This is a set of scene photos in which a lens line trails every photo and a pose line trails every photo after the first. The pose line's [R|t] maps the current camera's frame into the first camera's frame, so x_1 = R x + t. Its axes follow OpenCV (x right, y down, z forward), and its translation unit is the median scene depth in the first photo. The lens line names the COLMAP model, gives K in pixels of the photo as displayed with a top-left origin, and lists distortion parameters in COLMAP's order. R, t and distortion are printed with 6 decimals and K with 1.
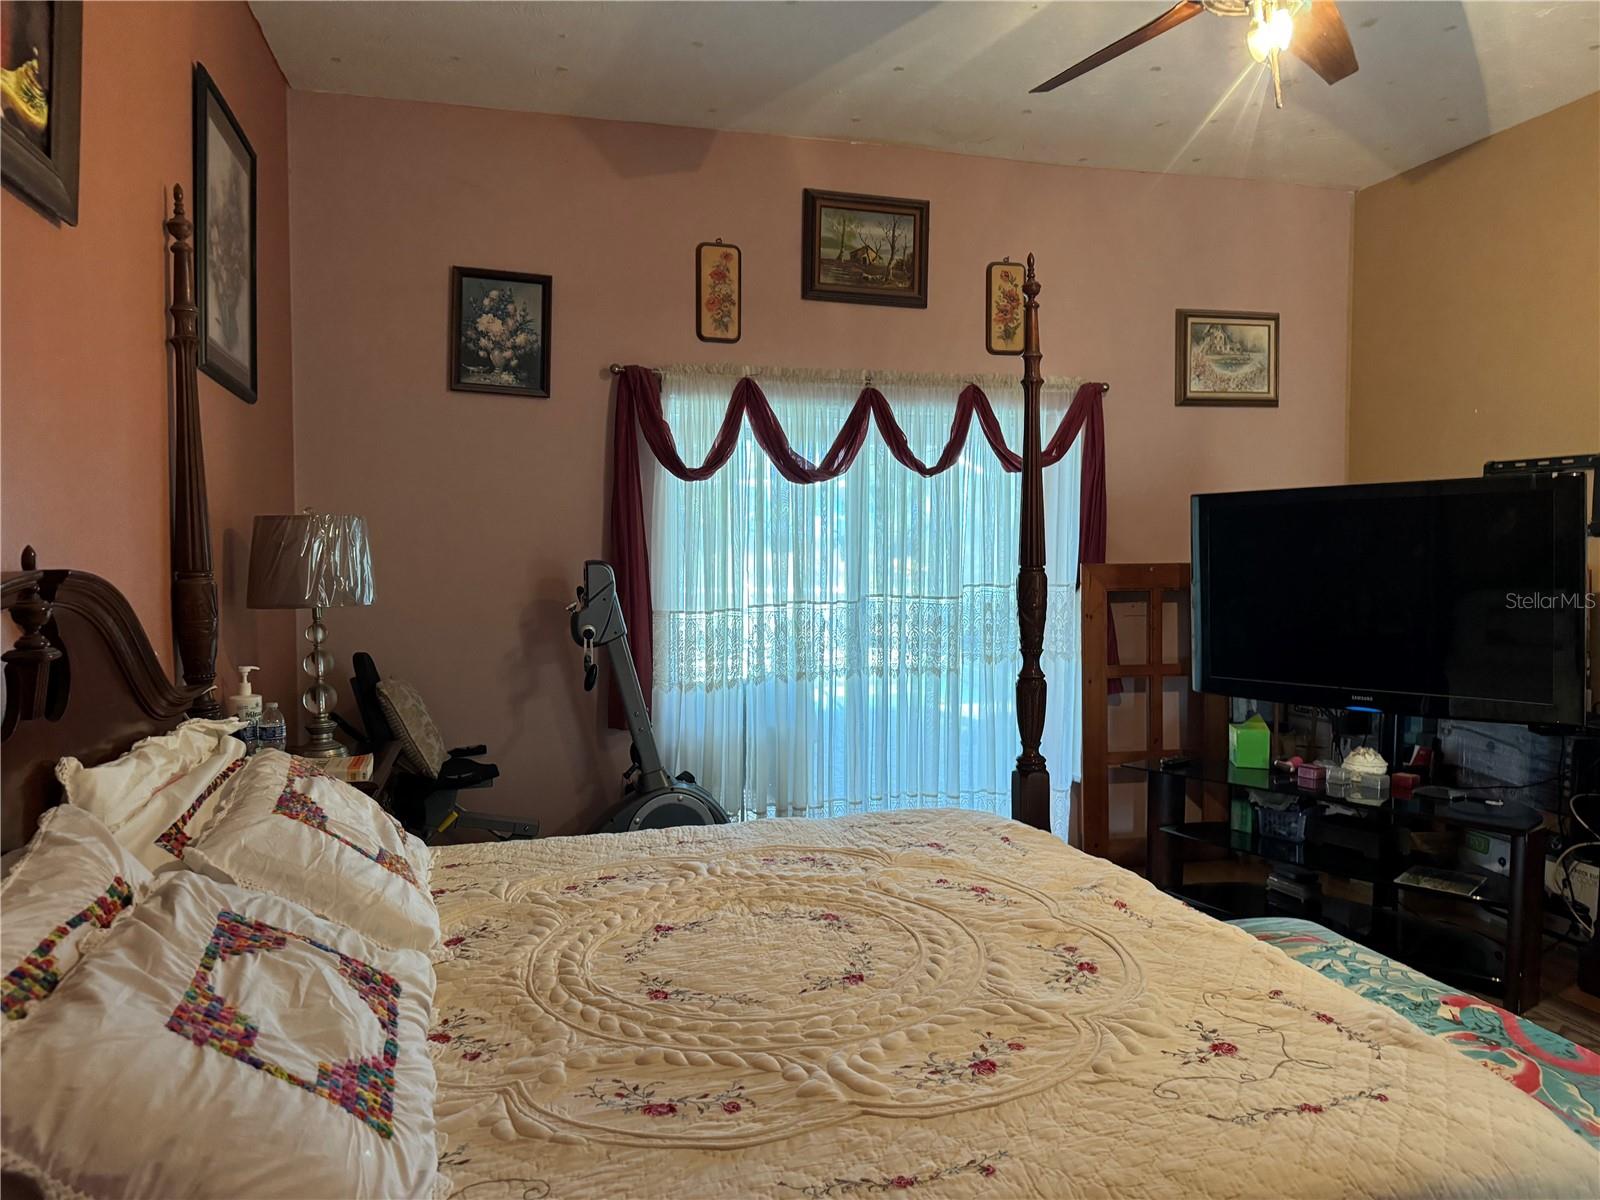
lens RADIAL K [[1125.6, 0, 797.5], [0, 1125.6, 572.8], [0, 0, 1]] dist [0.172308, 0.000159]
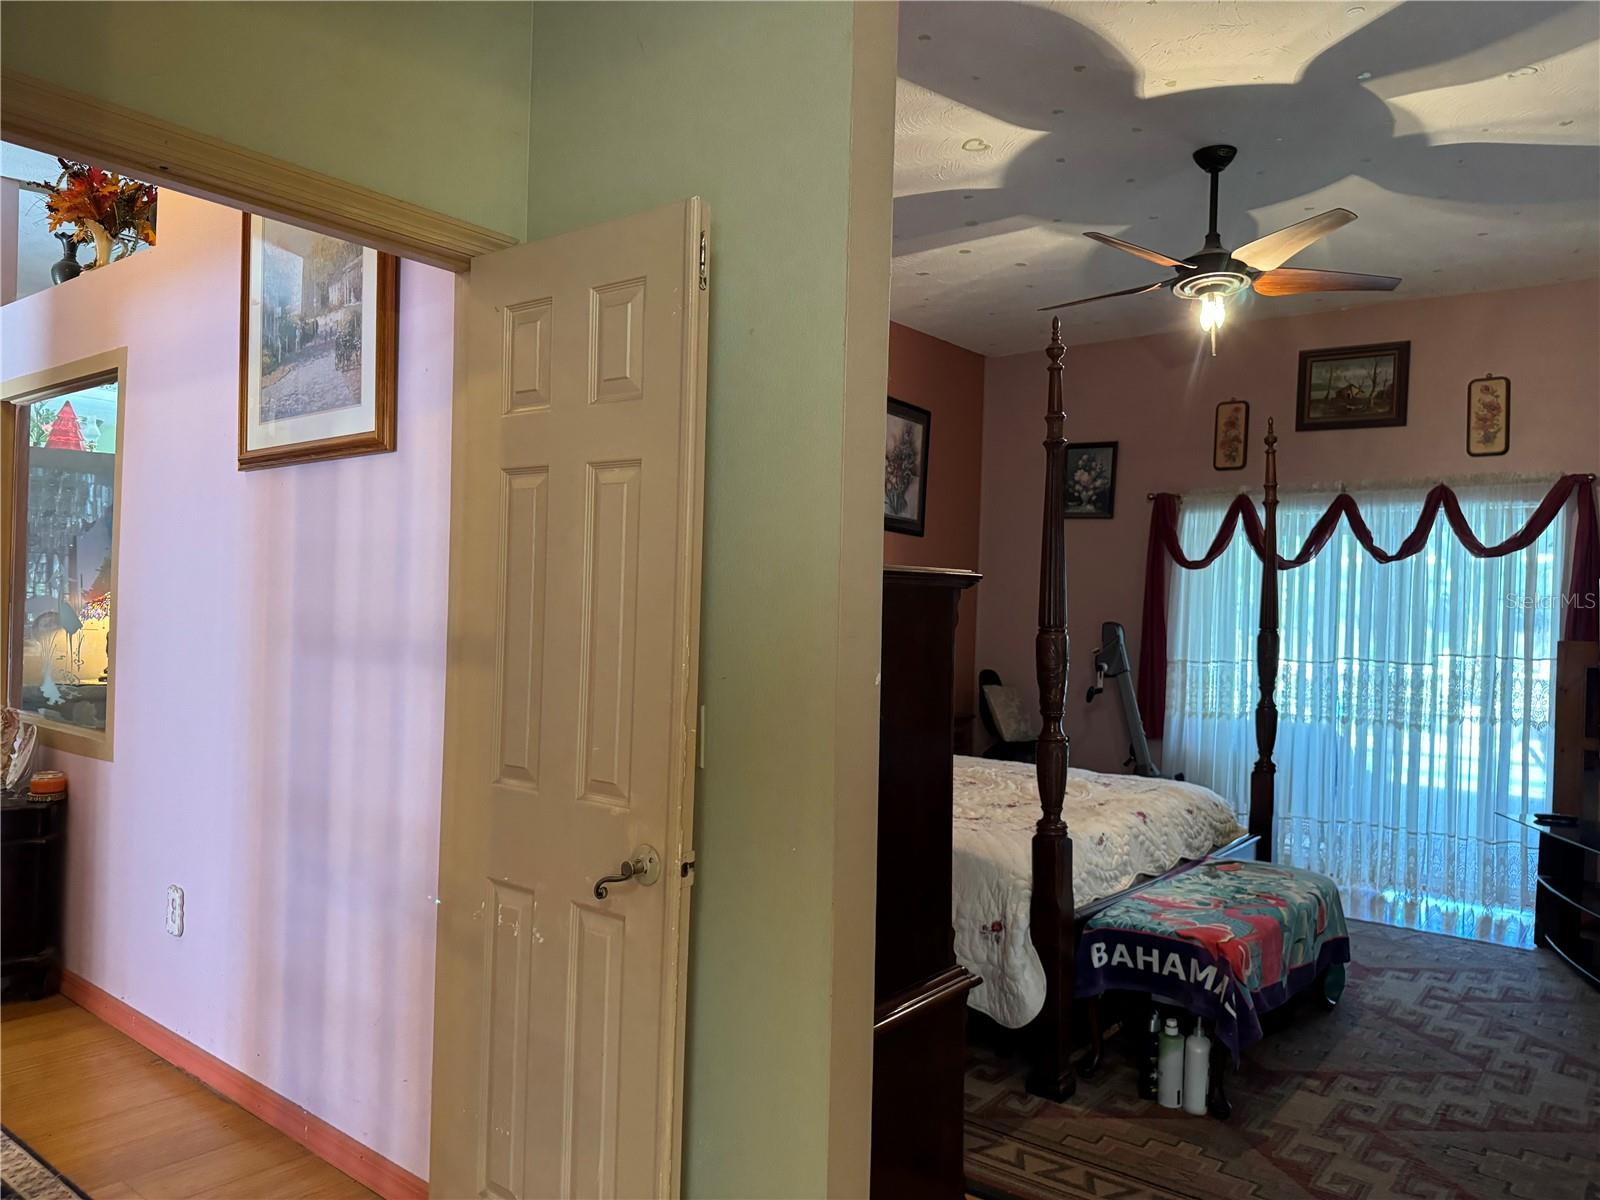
lens RADIAL K [[1113.1, 0, 800.0], [0, 1113.1, 600.0], [0, 0, 1]] dist [0.002488, 0.000645]
pose [[0.597847, 0.008485, -0.801565, 0.701416], [-0.046227, 0.998645, -0.023908, 0.012858], [0.800276, 0.051347, 0.597429, -0.227862]]
